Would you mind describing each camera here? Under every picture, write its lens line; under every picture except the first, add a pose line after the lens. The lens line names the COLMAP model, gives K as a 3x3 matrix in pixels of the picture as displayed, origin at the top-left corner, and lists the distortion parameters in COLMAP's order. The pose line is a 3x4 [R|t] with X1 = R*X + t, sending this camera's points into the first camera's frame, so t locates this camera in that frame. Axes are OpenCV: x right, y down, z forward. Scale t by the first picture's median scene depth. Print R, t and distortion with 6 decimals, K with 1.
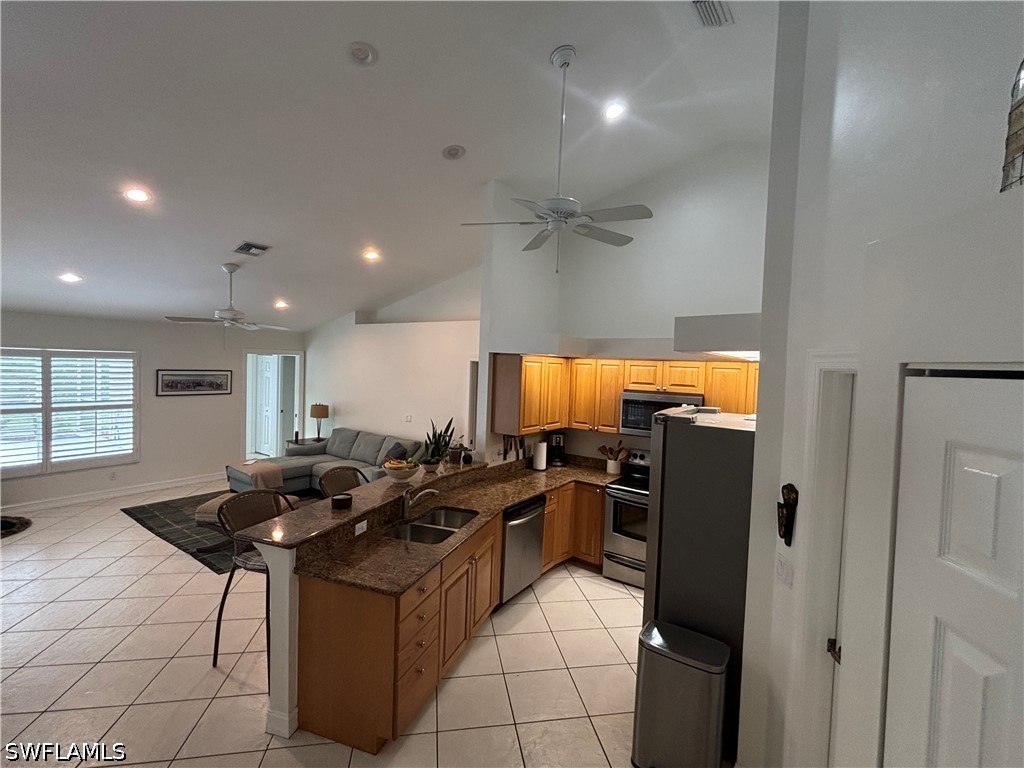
lens RADIAL K [[467.3, 0, 511.4], [0, 467.3, 384.1], [0, 0, 1]] dist [0.001692, -0.000364]
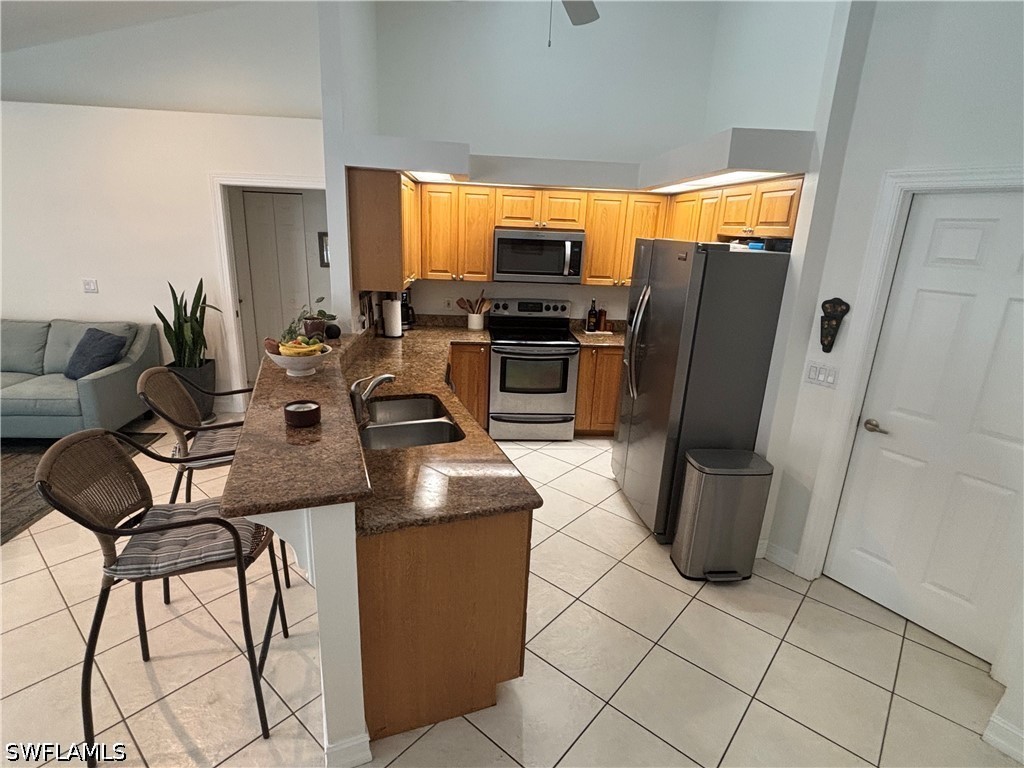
lens RADIAL K [[535.6, 0, 510.6], [0, 535.6, 383.6], [0, 0, 1]] dist [0.005519, -0.002499]
pose [[0.772042, -0.182425, 0.608828, -0.366978], [0.013819, 0.962514, 0.270878, 0.023103], [-0.635421, -0.200716, 0.745623, 0.220673]]
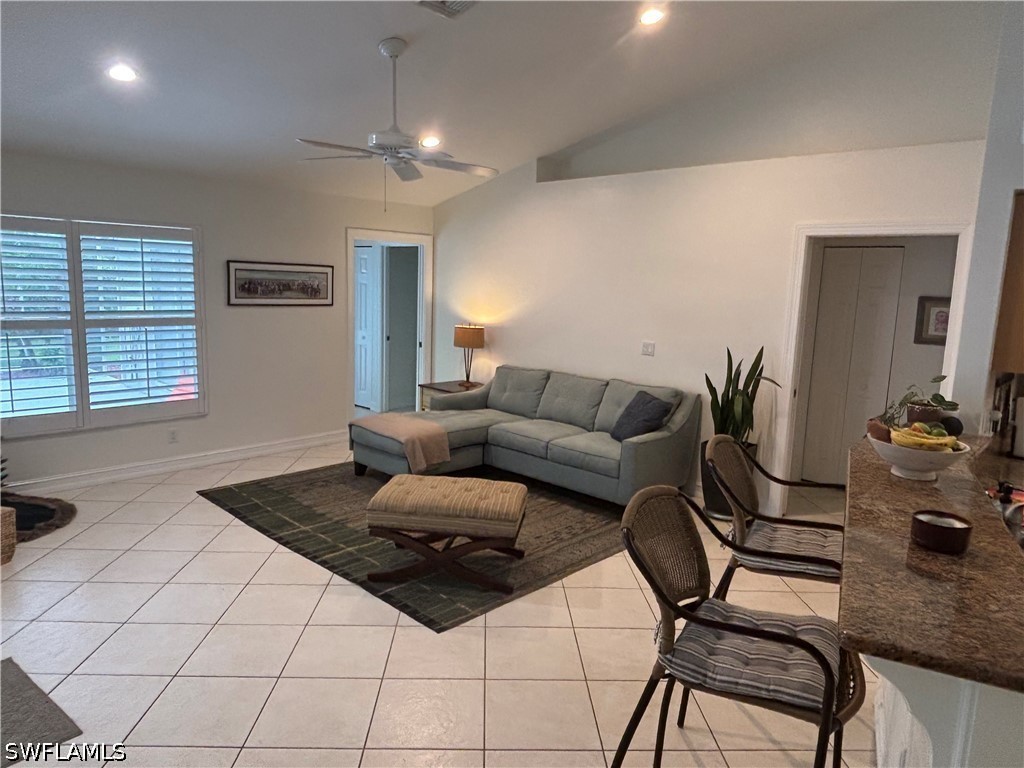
lens RADIAL K [[674.7, 0, 501.5], [0, 674.7, 386.3], [0, 0, 1]] dist [0.016246, -0.020810]
pose [[0.989990, 0.021059, -0.139561, -0.417435], [-0.006294, 0.994410, 0.105404, 0.050123], [0.141000, -0.103470, 0.984588, 0.271777]]
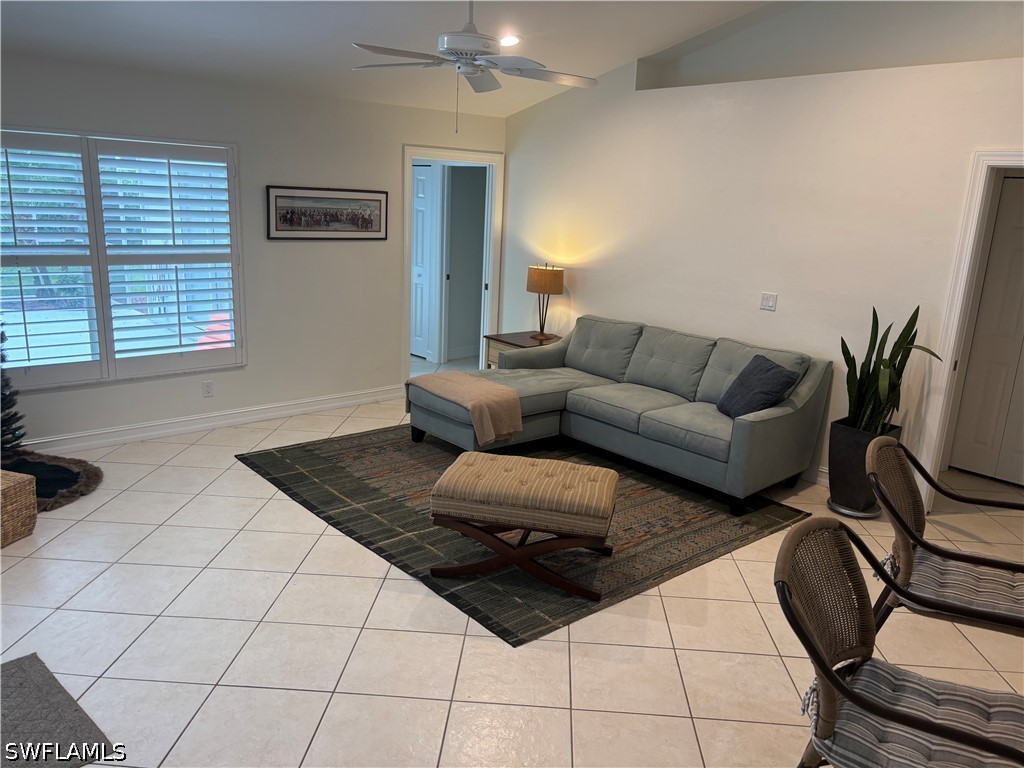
lens RADIAL K [[772.5, 0, 509.2], [0, 772.5, 392.5], [0, 0, 1]] dist [0.033411, -0.017164]
pose [[0.975753, 0.064947, -0.209018, -0.449034], [-0.022974, 0.980077, 0.197284, 0.023509], [0.217667, -0.187698, 0.957805, 0.307967]]
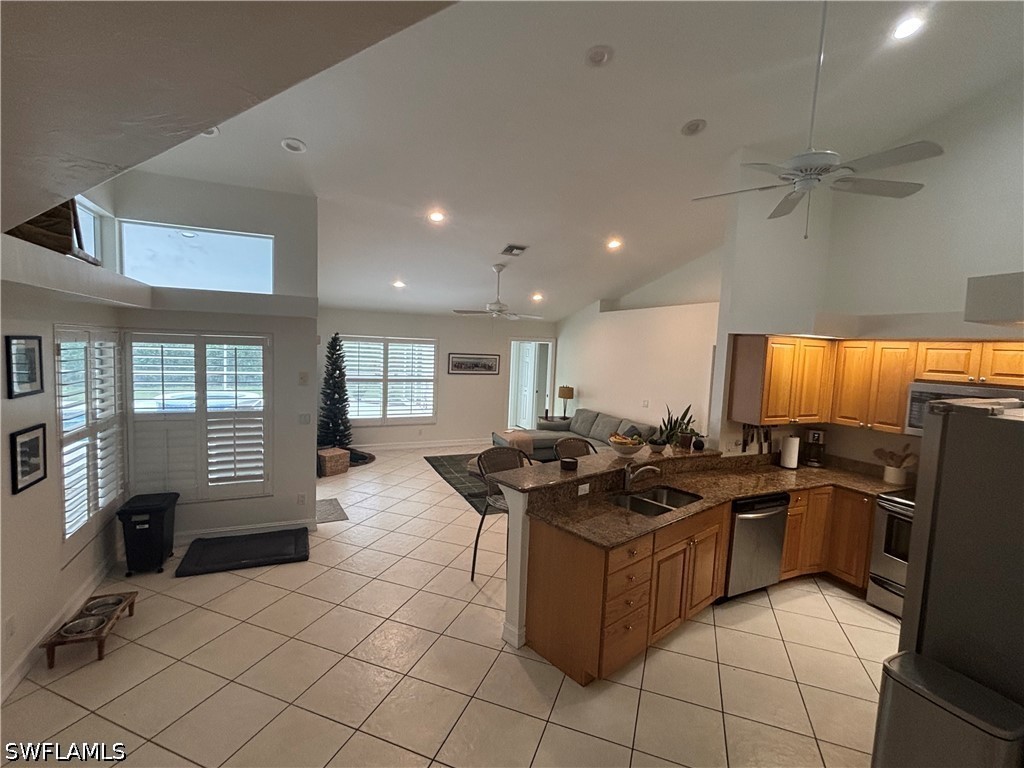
lens RADIAL K [[467.3, 0, 510.5], [0, 467.3, 382.3], [0, 0, 1]] dist [0.001692, -0.000364]
pose [[0.863332, 0.039155, -0.503115, 0.048625], [-0.031586, 0.999223, 0.023563, 0.019535], [0.503646, -0.004451, 0.863898, -0.029835]]
